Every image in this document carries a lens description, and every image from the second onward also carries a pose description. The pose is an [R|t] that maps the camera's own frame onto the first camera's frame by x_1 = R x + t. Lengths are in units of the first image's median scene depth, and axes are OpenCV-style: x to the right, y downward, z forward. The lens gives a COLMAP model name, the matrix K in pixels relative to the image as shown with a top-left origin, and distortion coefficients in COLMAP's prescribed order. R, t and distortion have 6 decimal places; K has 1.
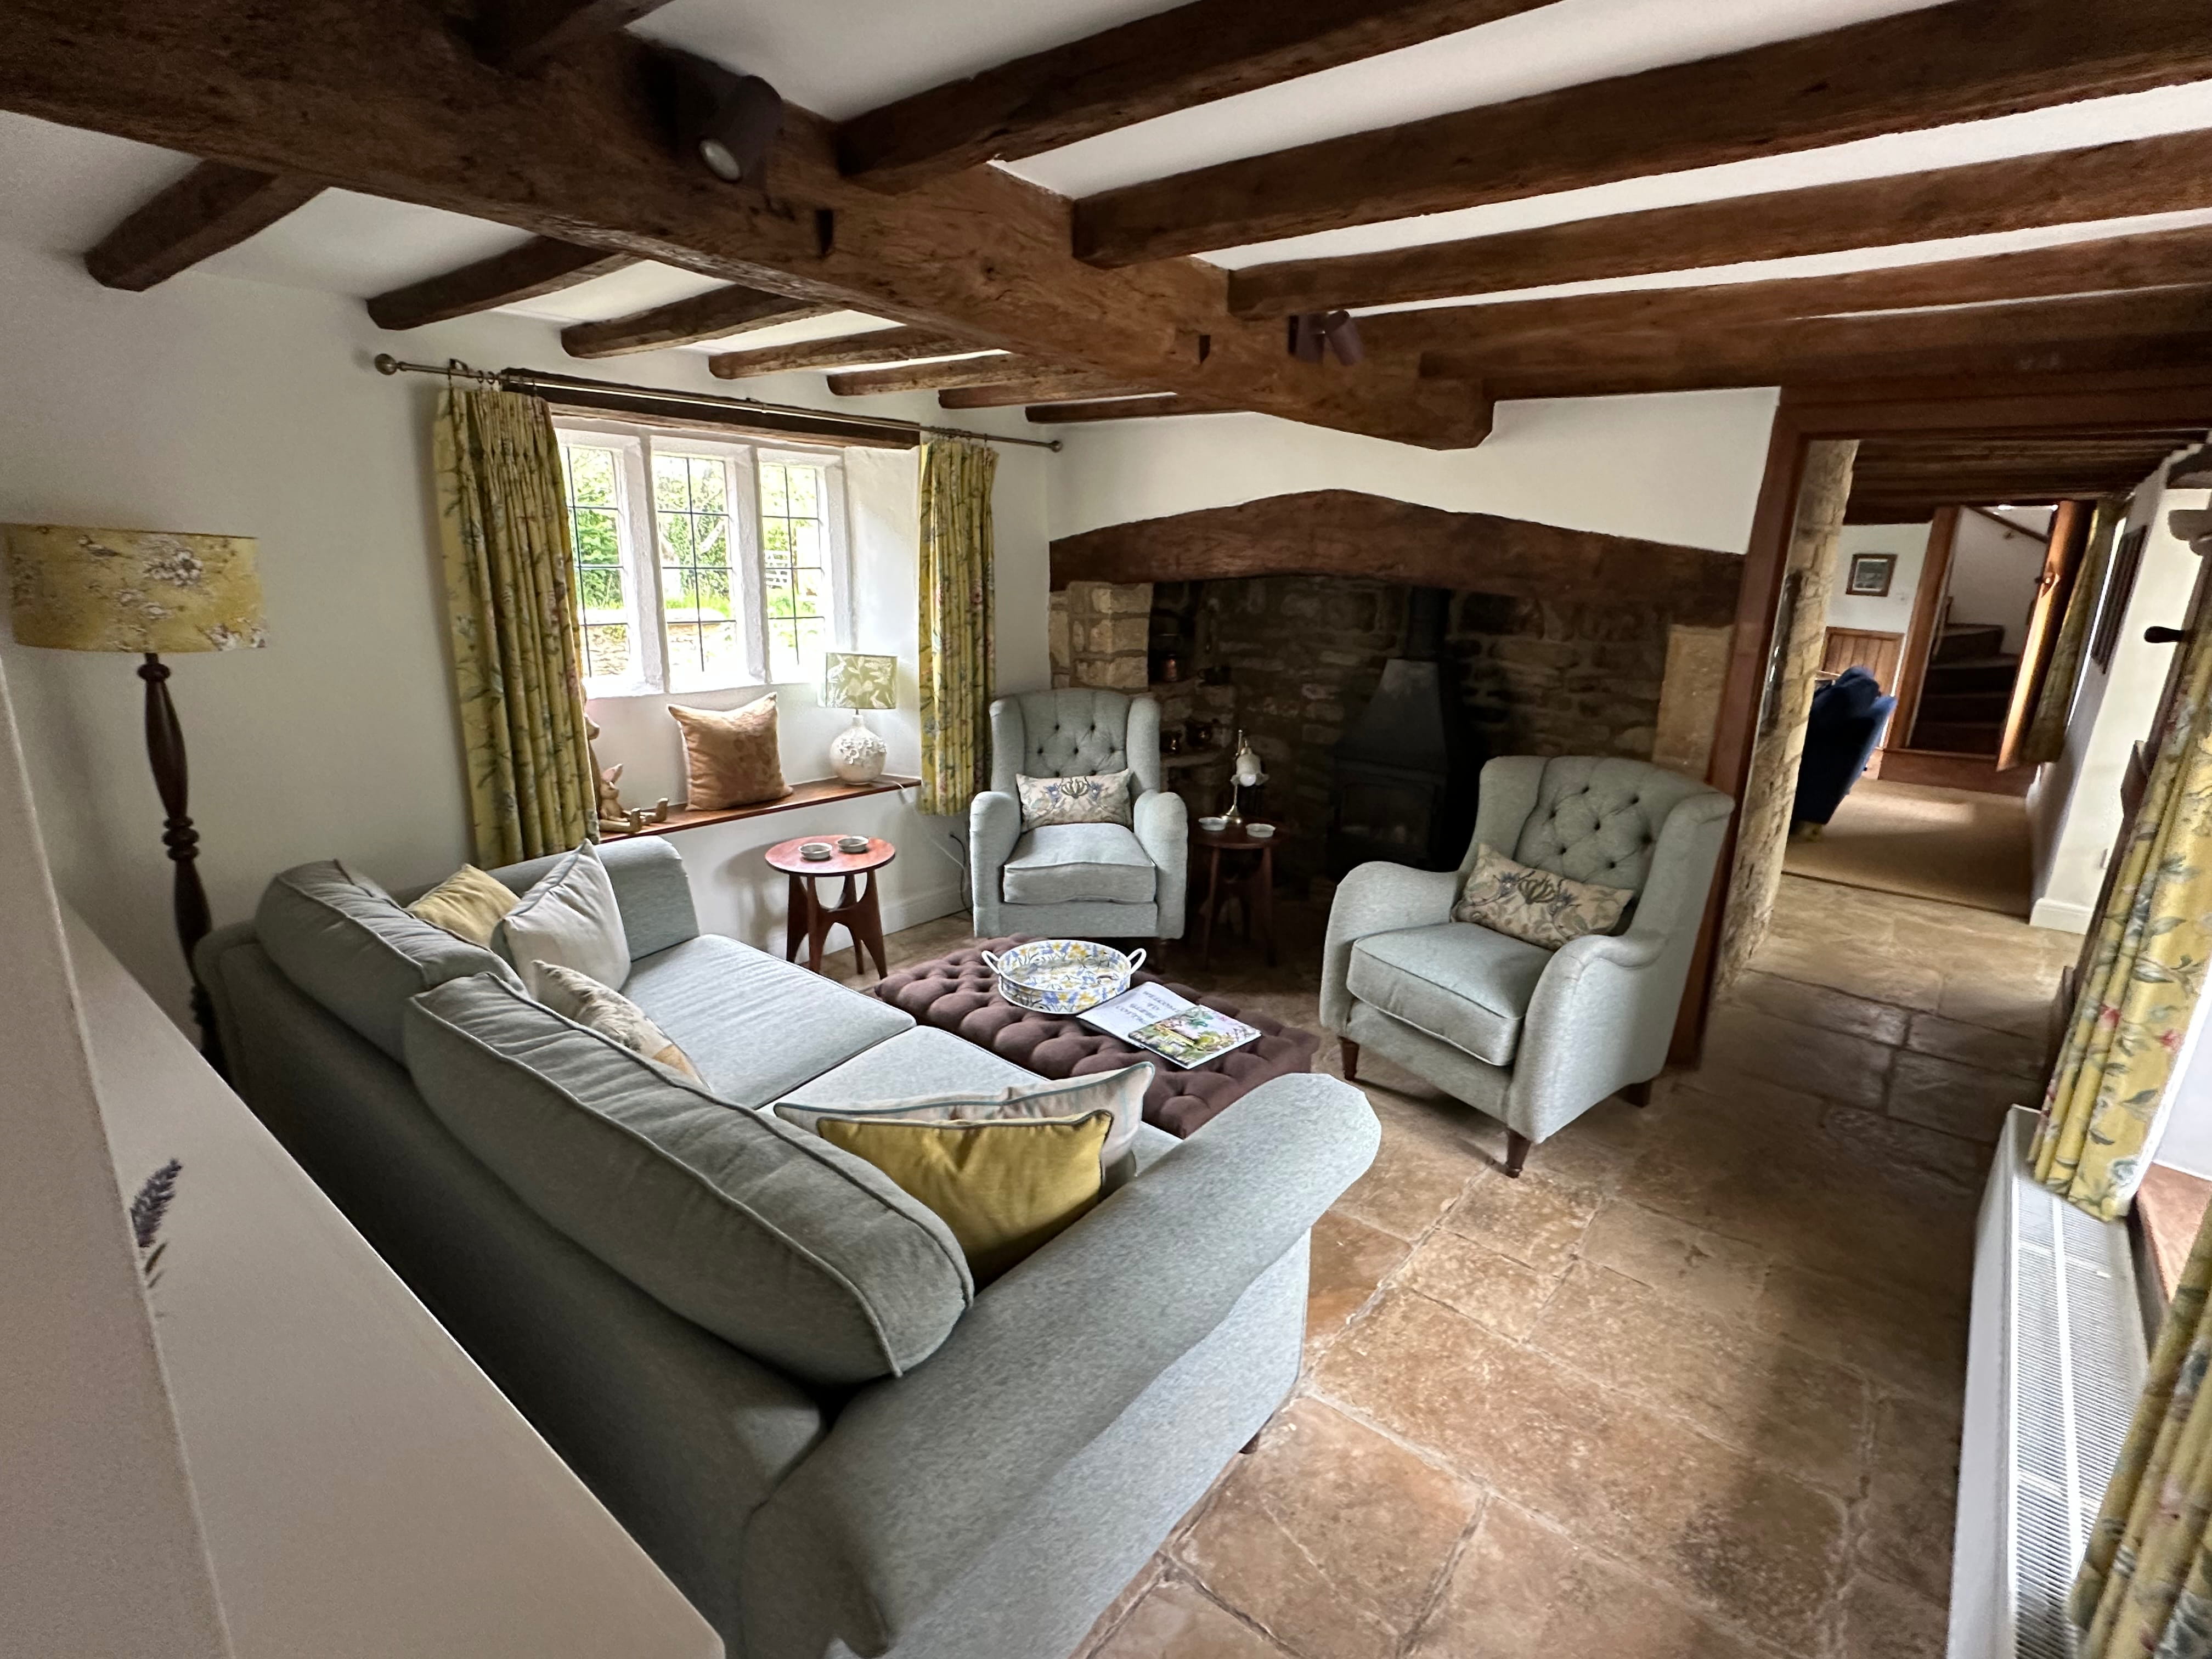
lens RADIAL K [[1062.0, 0, 1113.0], [0, 1062.0, 828.0], [0, 0, 1]] dist [-0.004245, 0.000816]
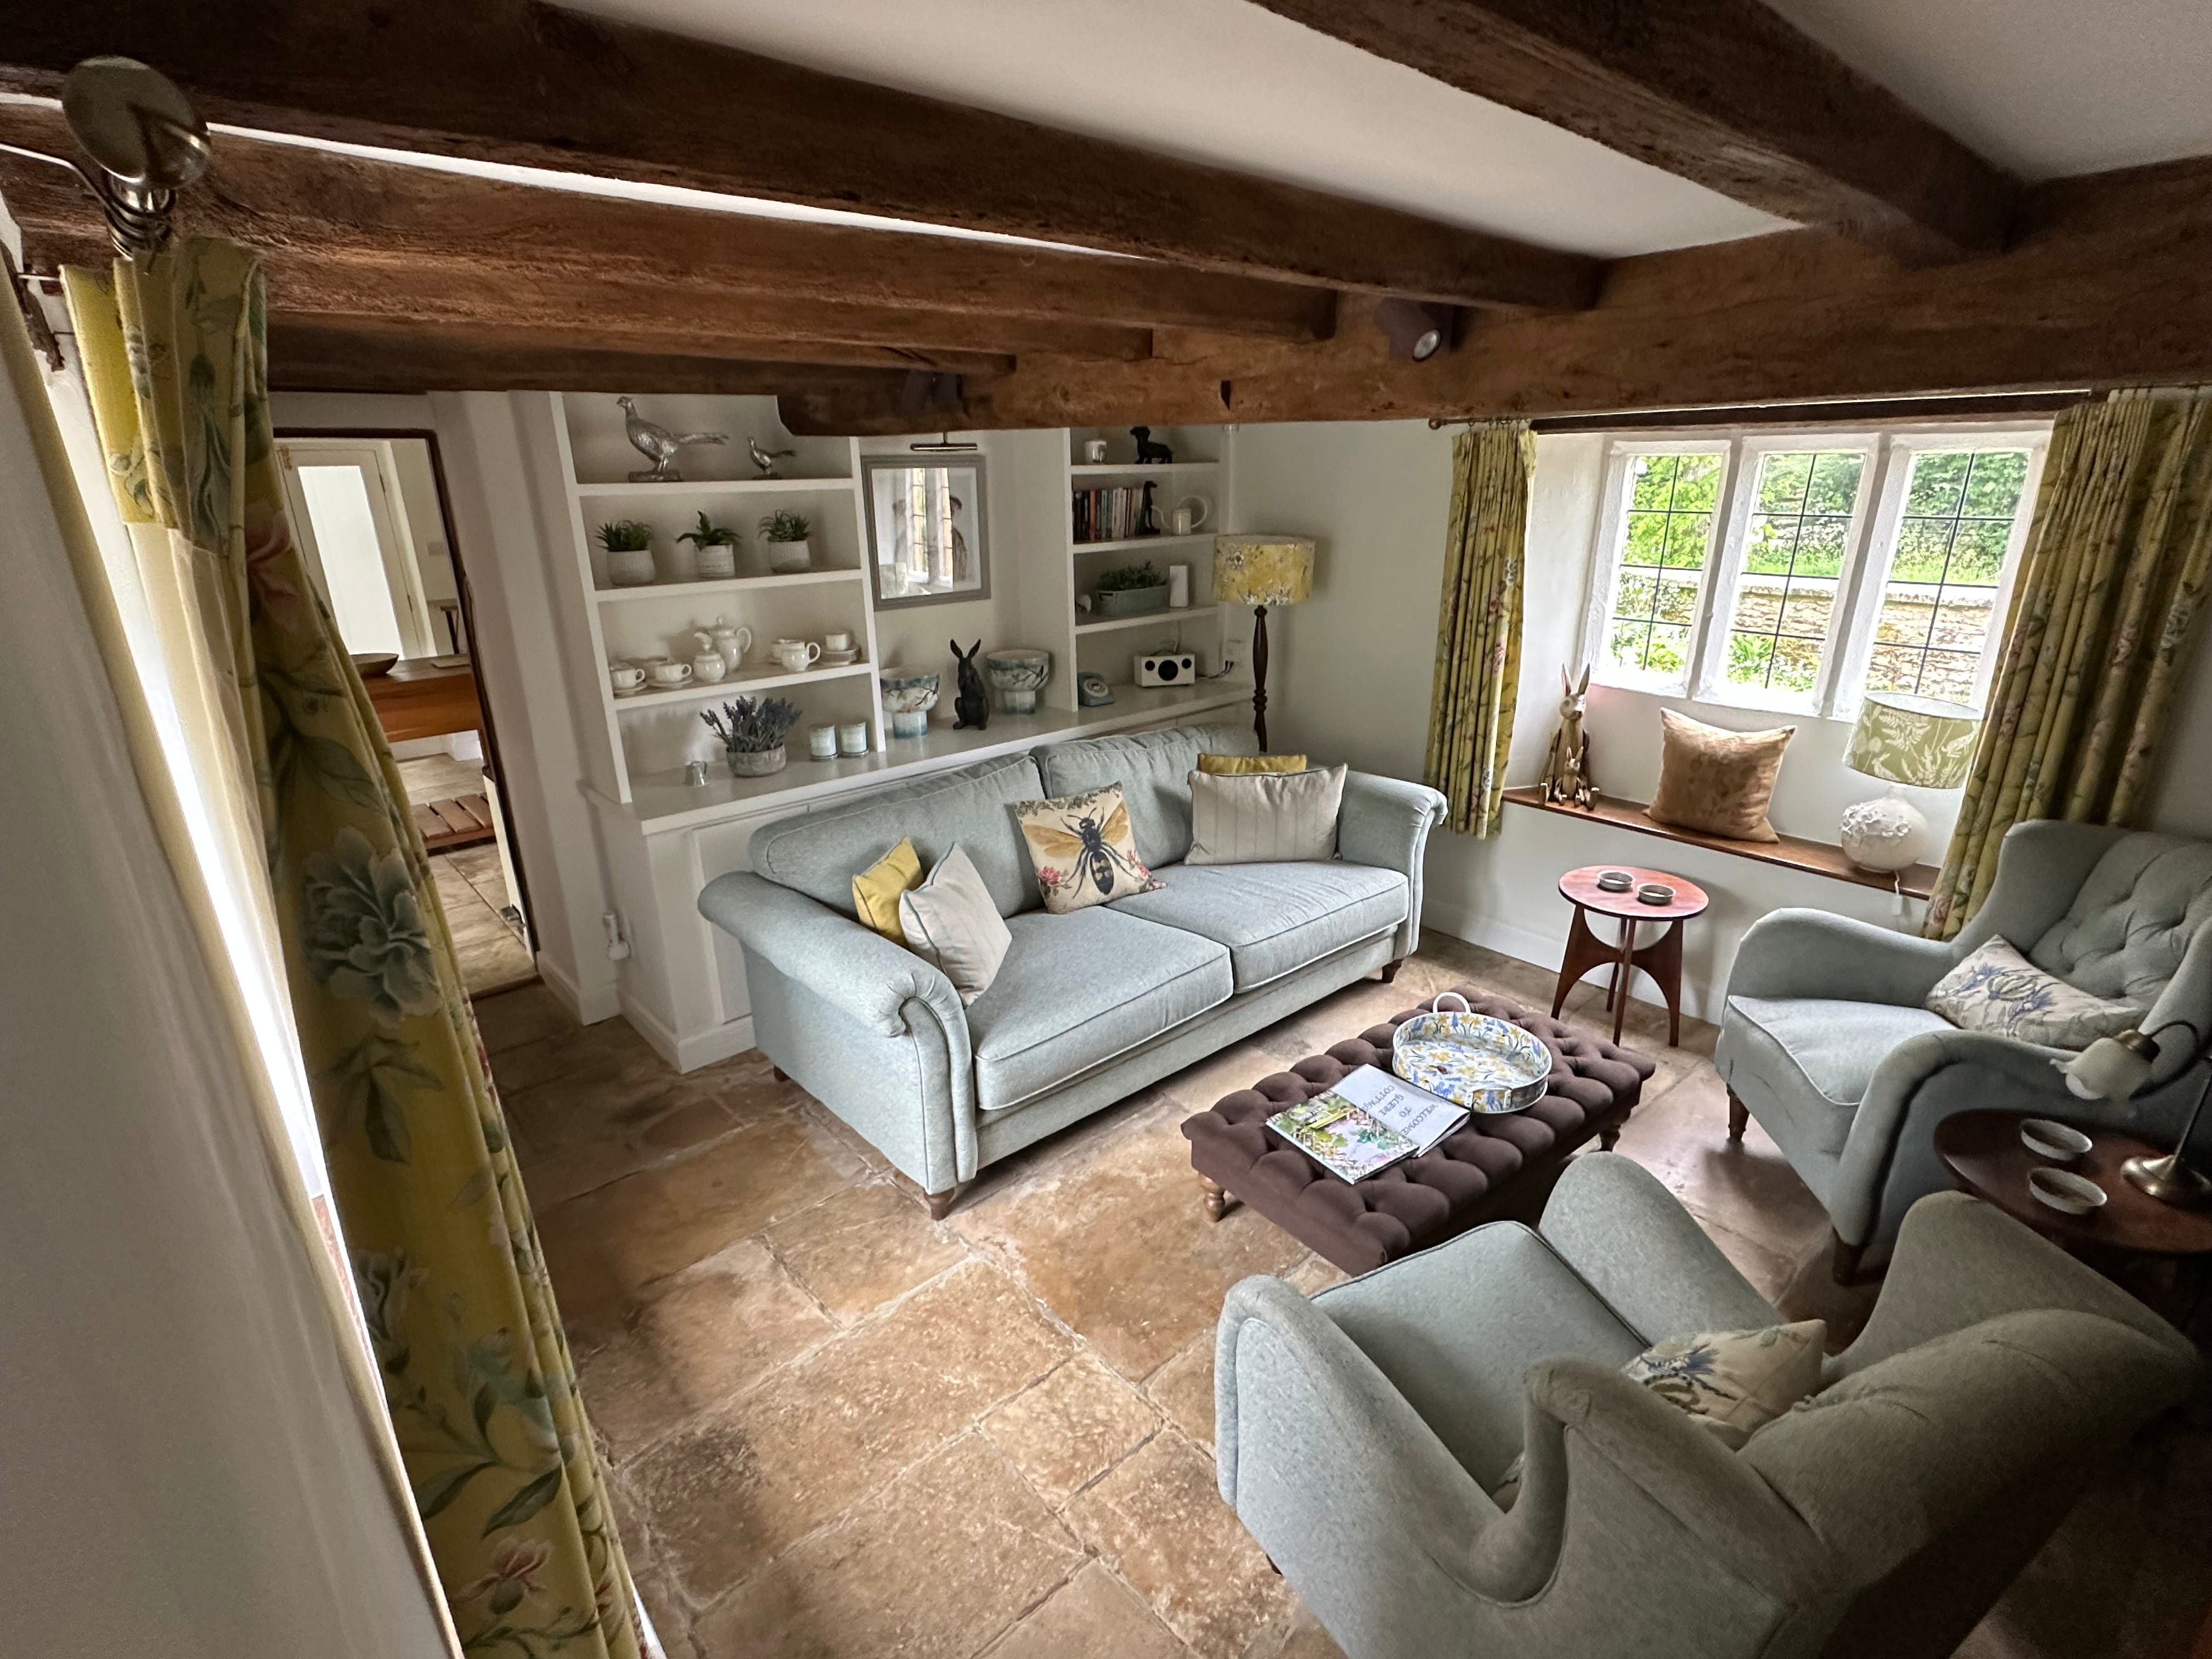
lens RADIAL K [[1062.0, 0, 1108.0], [0, 1062.0, 835.1], [0, 0, 1]] dist [-0.004245, 0.000816]
pose [[-0.166122, 0.298440, -0.939860, 0.875465], [-0.244611, 0.910843, 0.332461, -0.284215], [0.955285, 0.285129, -0.078309, 0.810140]]
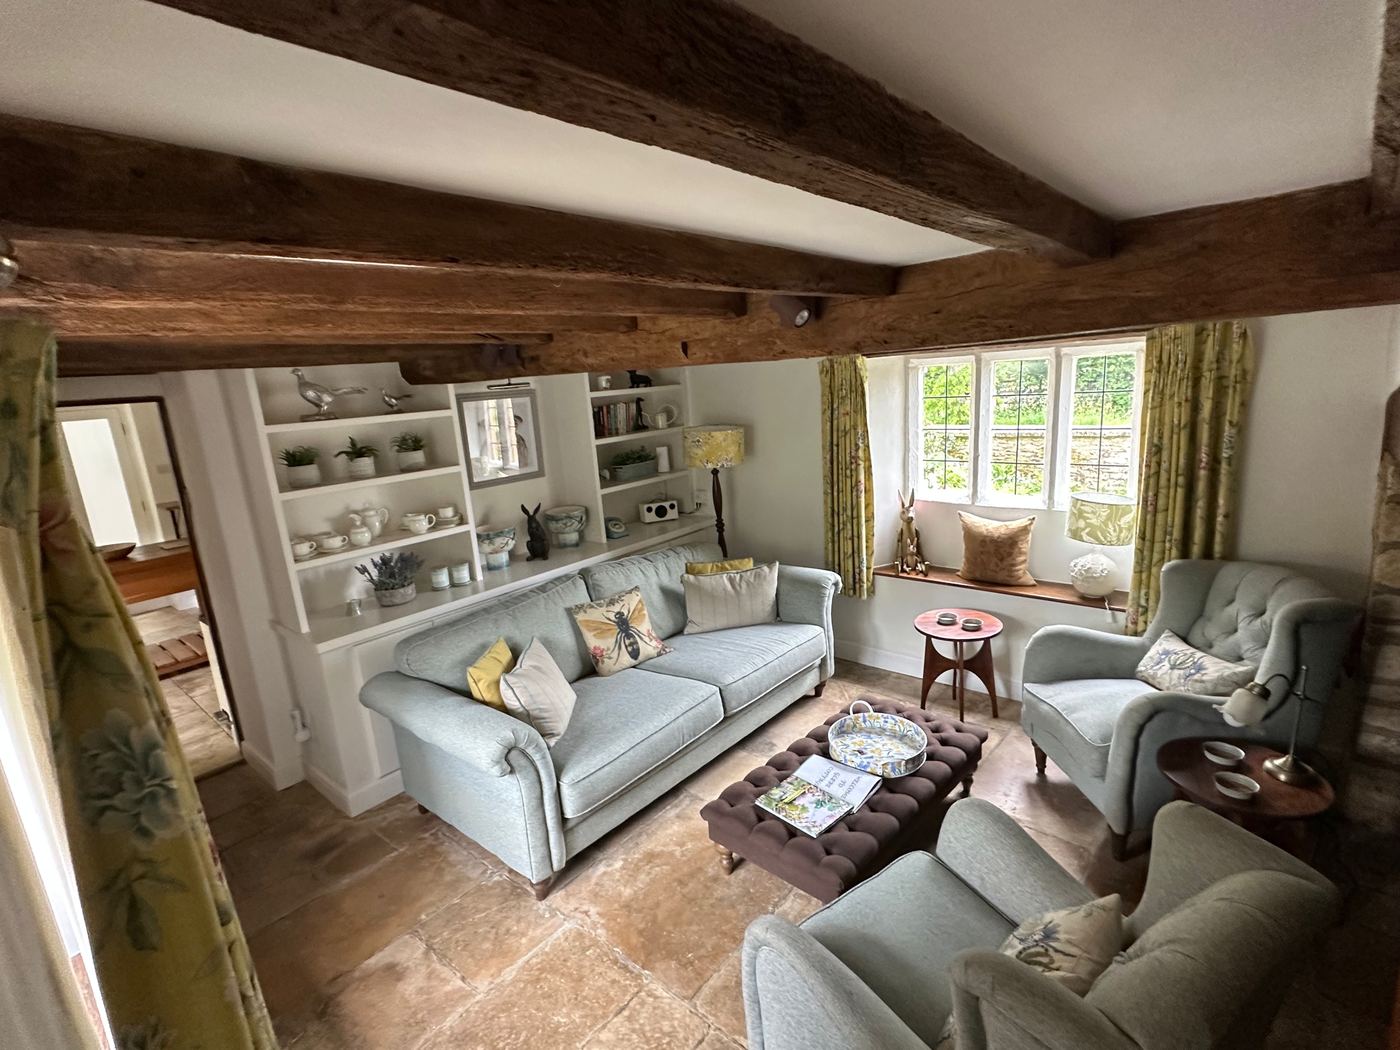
lens RADIAL K [[672.1, 0, 700.5], [0, 672.1, 527.6], [0, 0, 1]] dist [-0.004245, 0.000816]
pose [[-0.036383, 0.190062, -0.981098, 0.869402], [-0.187851, 0.962946, 0.193512, -0.294741], [0.981523, 0.191341, 0.000668, 0.798773]]
